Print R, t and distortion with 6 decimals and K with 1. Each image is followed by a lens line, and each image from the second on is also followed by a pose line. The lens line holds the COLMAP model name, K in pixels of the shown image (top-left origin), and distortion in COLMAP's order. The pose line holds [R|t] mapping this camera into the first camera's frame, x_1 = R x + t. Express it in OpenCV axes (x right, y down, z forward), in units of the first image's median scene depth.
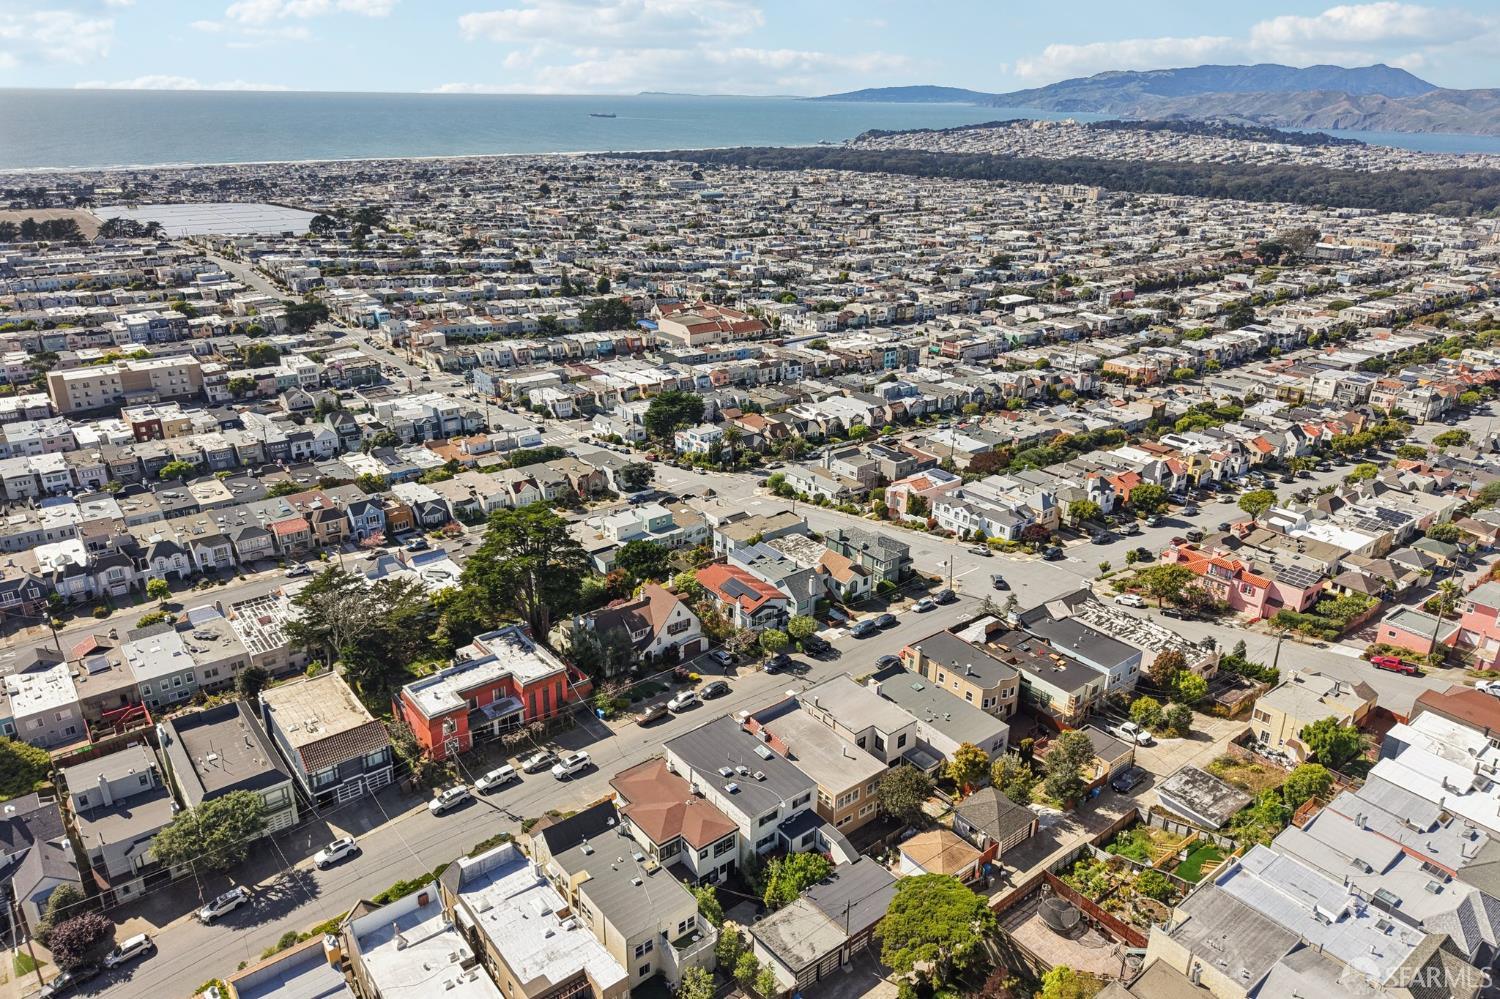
lens RADIAL K [[1013.1, 0, 752.0], [0, 1013.1, 498.1], [0, 0, 1]] dist [-0.008577, -0.001308]
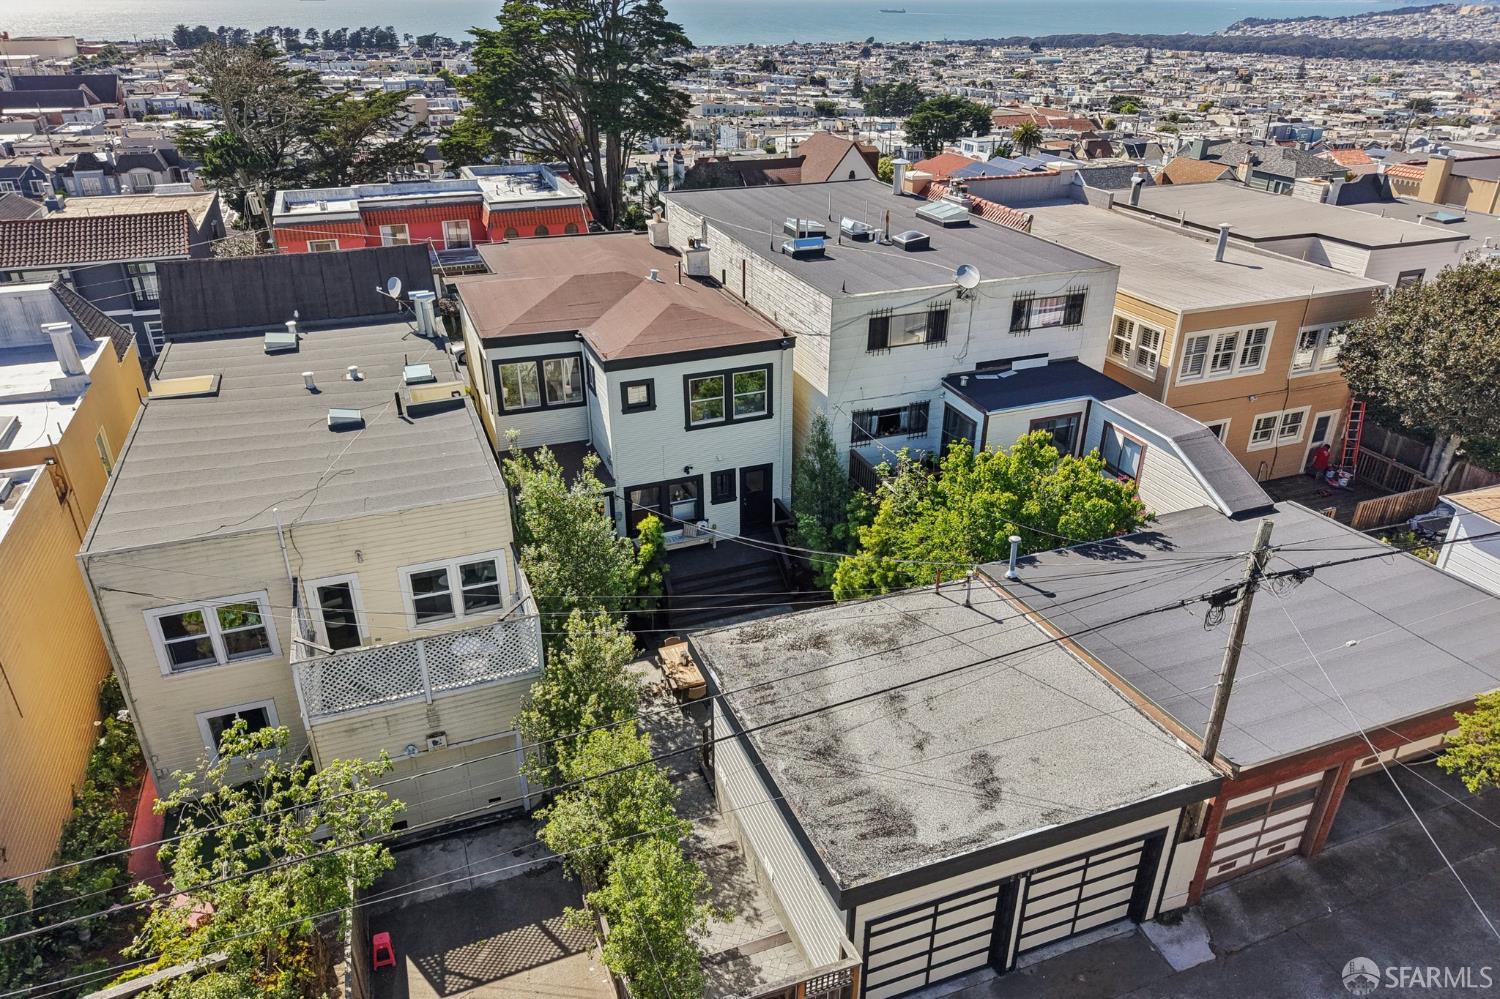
lens RADIAL K [[1013.1, 0, 746.4], [0, 1013.1, 500.5], [0, 0, 1]] dist [-0.008577, -0.001308]
pose [[0.951980, 0.128088, -0.278080, 0.054029], [-0.104574, 0.989690, 0.097867, 0.332730], [0.287748, -0.064088, 0.955559, 0.714949]]
